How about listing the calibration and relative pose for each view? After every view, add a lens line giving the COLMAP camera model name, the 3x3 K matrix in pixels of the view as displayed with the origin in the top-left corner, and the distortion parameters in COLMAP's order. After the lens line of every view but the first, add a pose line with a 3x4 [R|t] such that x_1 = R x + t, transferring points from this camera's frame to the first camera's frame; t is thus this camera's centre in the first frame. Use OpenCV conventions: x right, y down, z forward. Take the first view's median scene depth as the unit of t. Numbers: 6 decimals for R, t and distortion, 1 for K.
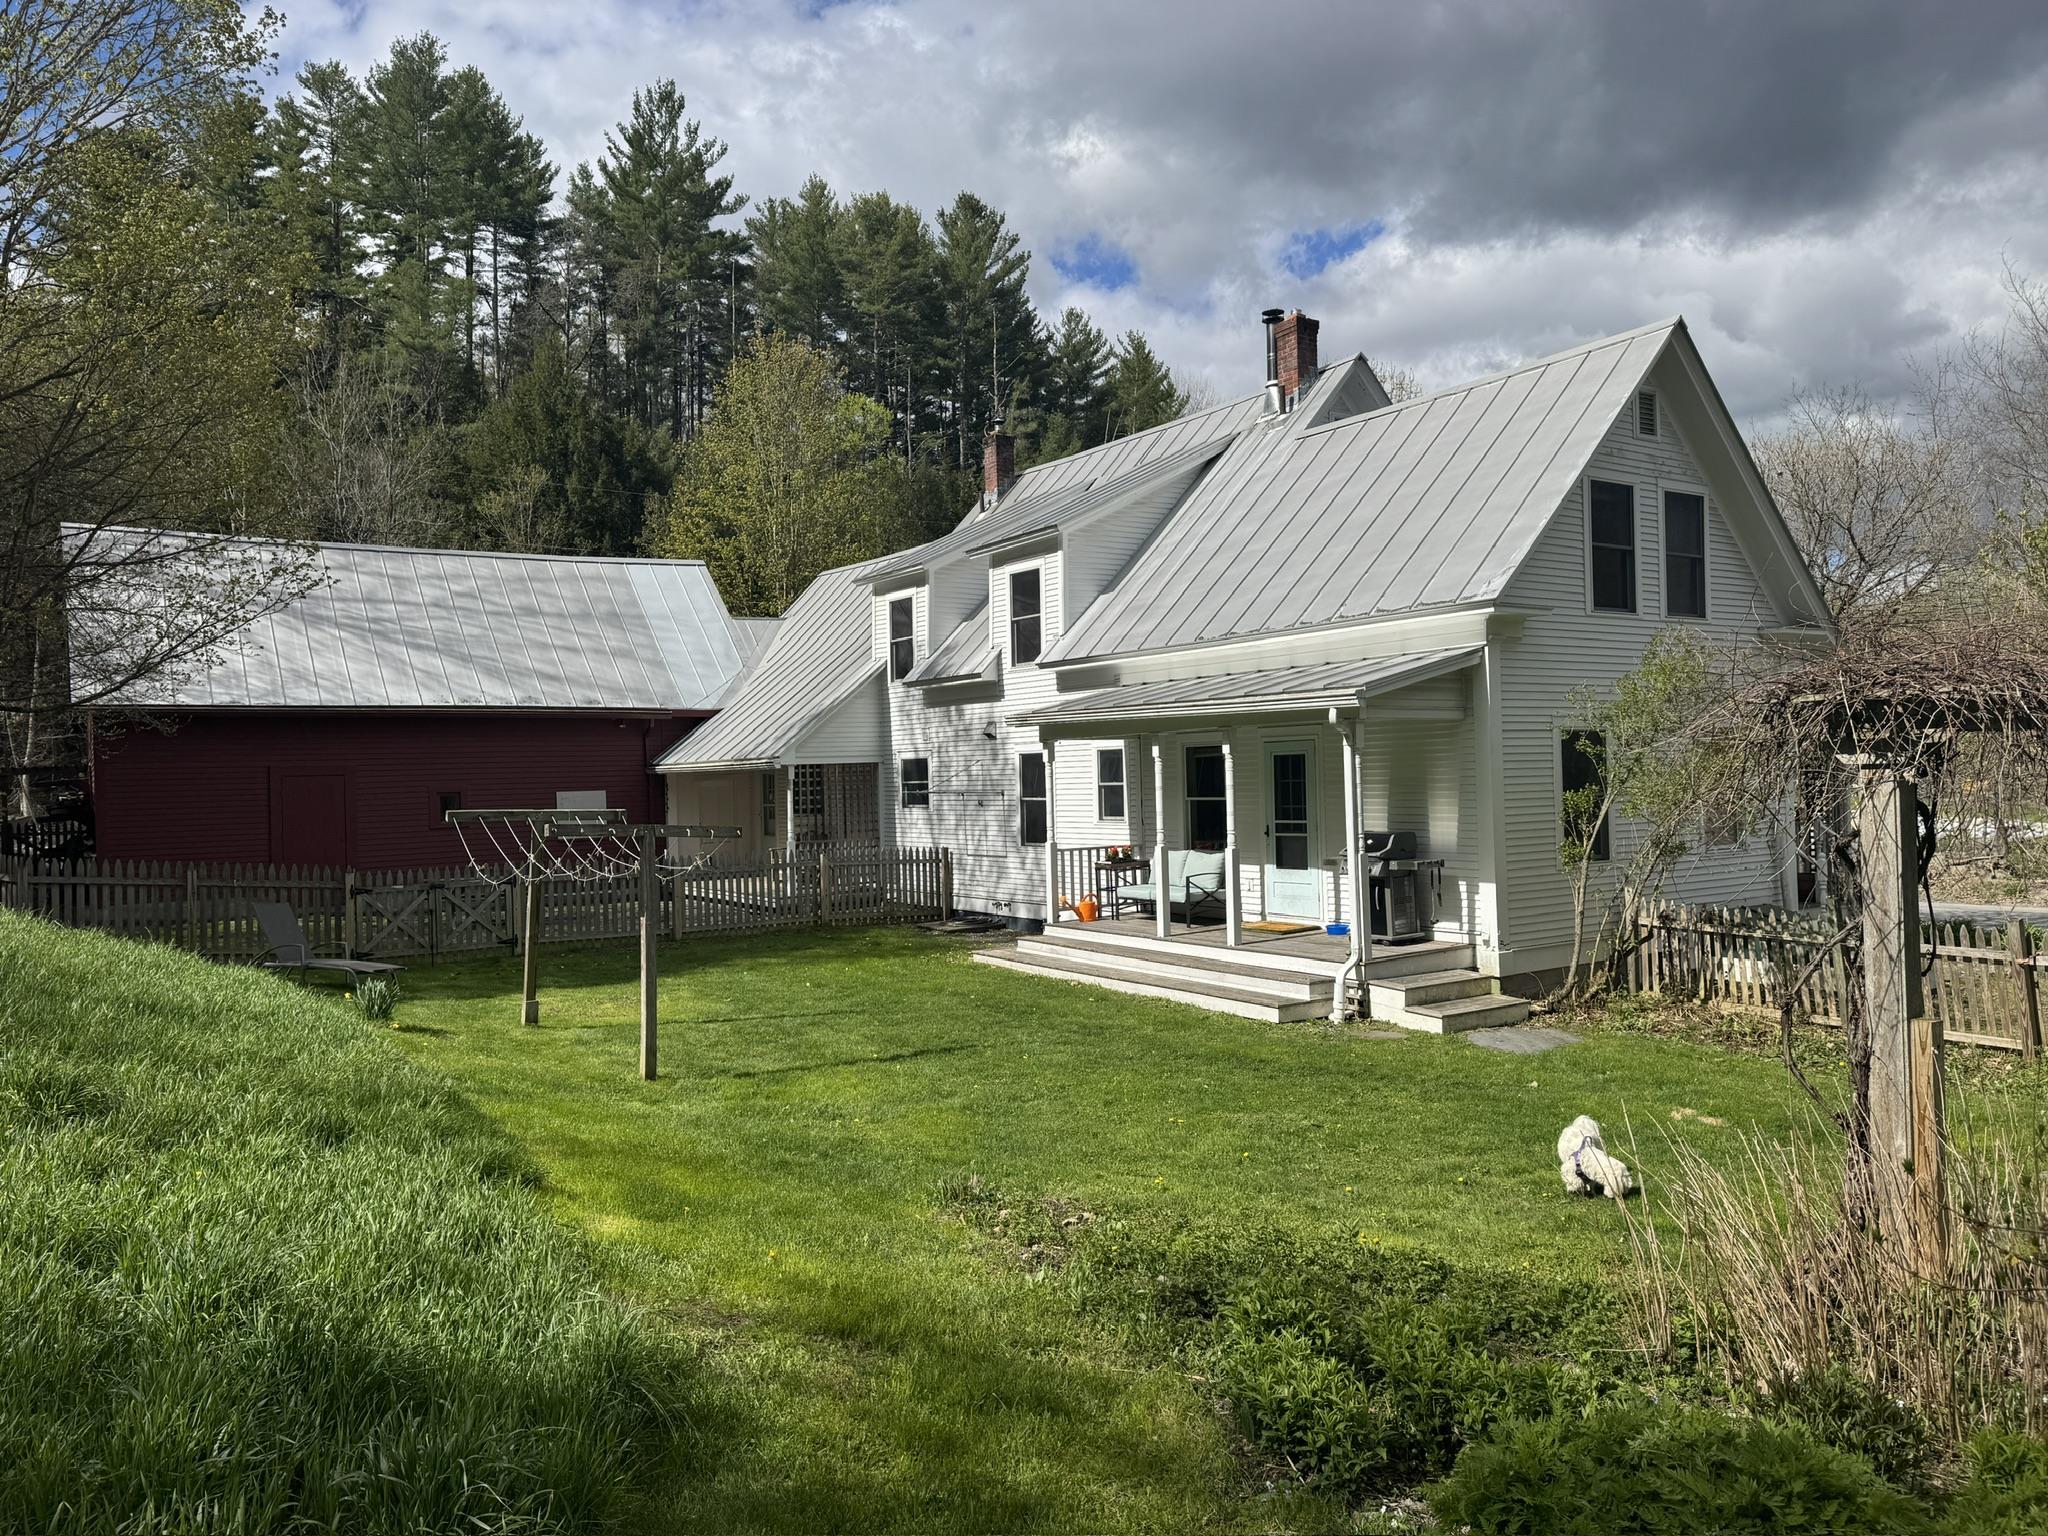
lens RADIAL K [[1451.8, 0, 1040.3], [0, 1451.8, 789.1], [0, 0, 1]] dist [0.069327, -0.073028]
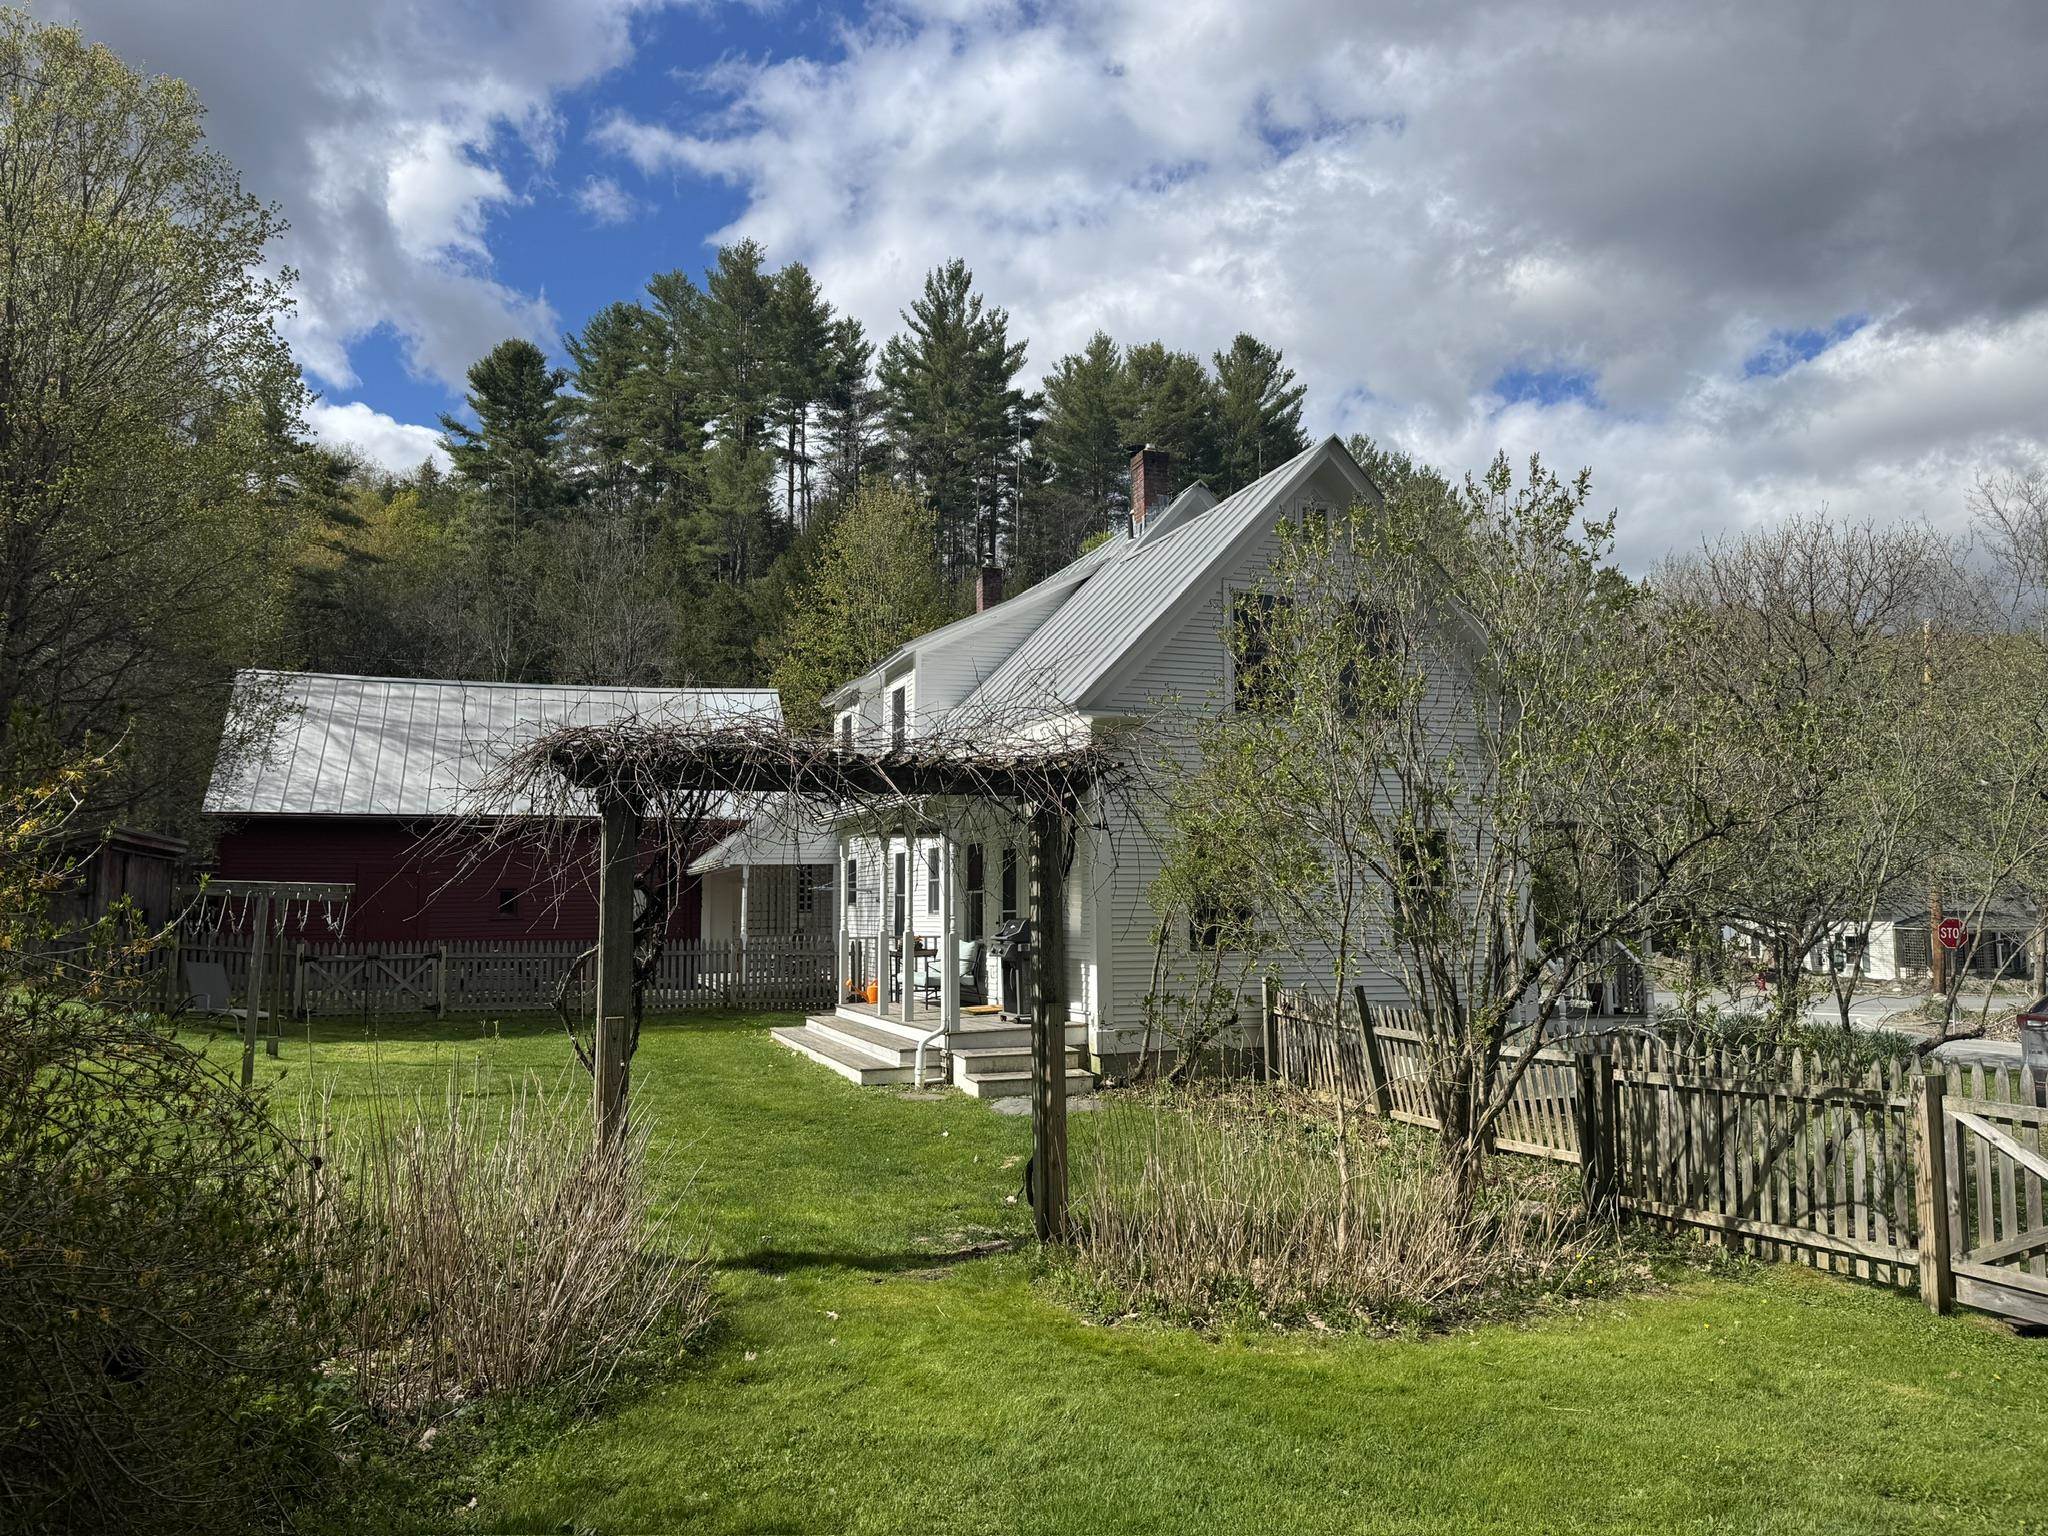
lens RADIAL K [[1451.8, 0, 1051.3], [0, 1451.8, 821.0], [0, 0, 1]] dist [0.069327, -0.073028]
pose [[0.967358, 0.001035, -0.253412, 0.386132], [-0.018045, 0.997735, -0.064808, 0.020251], [0.252771, 0.067265, 0.965185, -0.026686]]
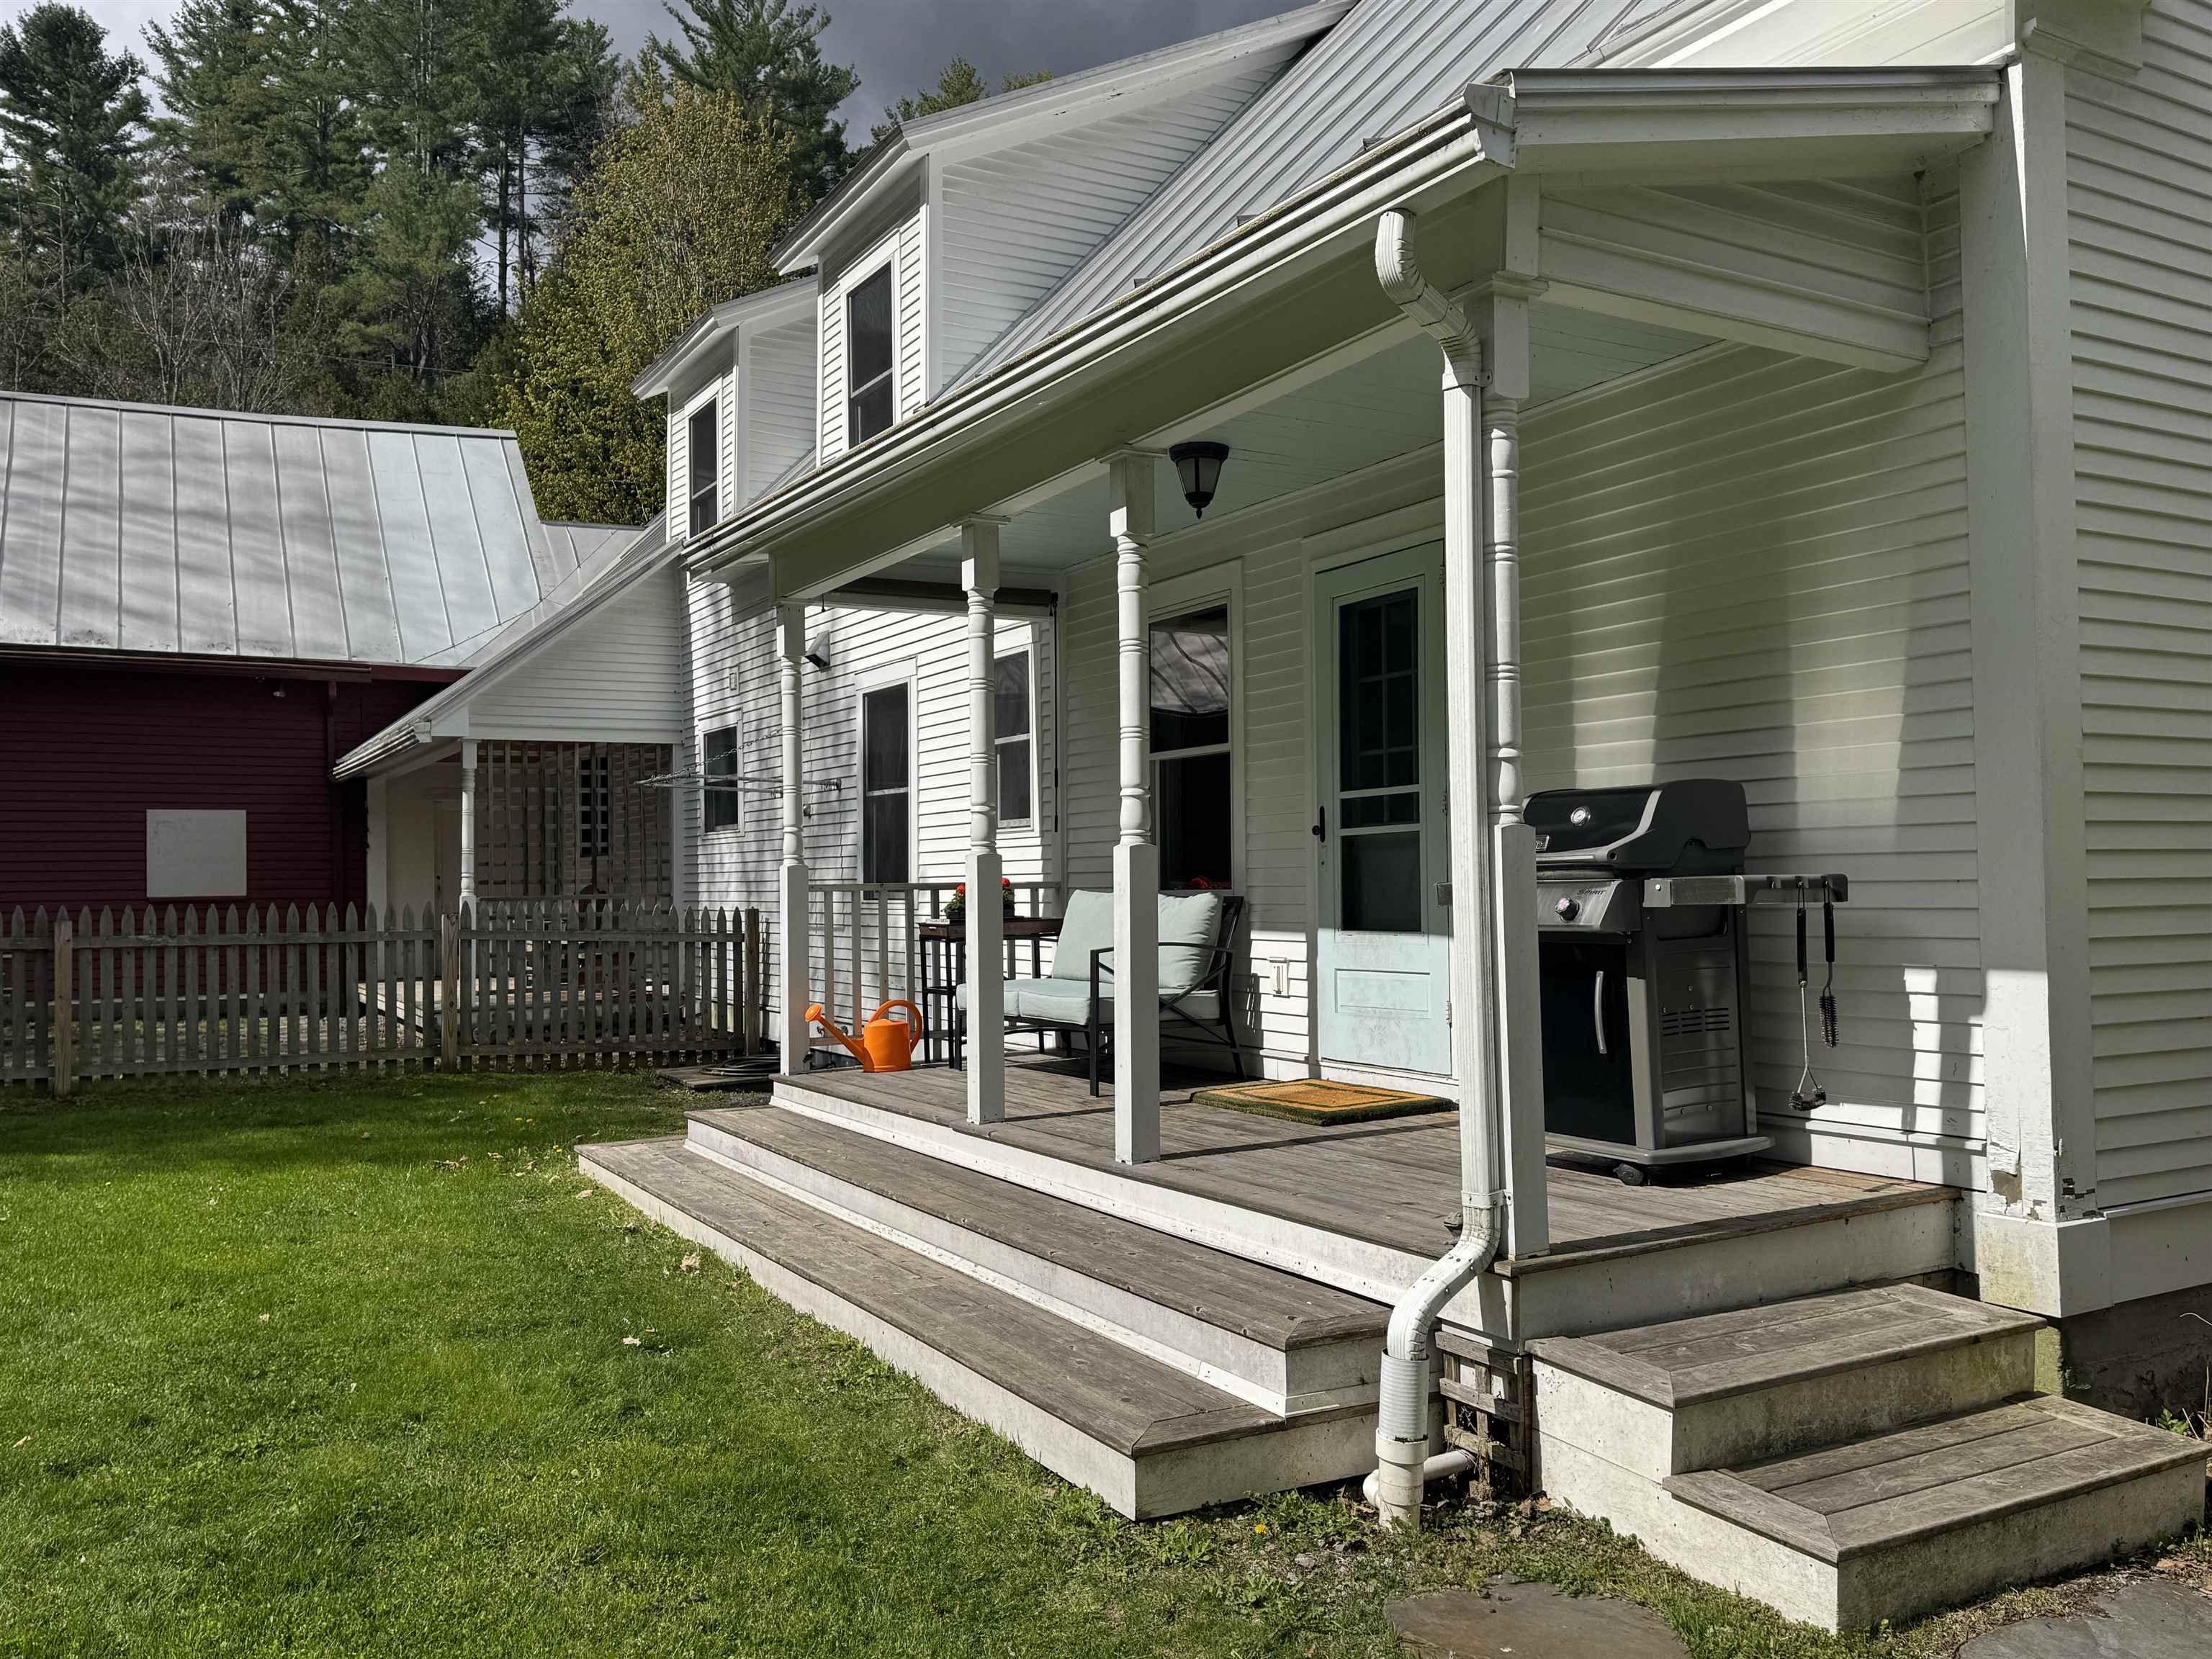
lens RADIAL K [[1805.2, 0, 1130.8], [0, 1805.2, 868.7], [0, 0, 1]] dist [0.006478, 0.001806]
pose [[0.995538, 0.012882, -0.093482, 0.125456], [-0.014604, 0.999736, -0.017762, 0.039698], [0.093229, 0.019048, 0.995462, 0.466592]]
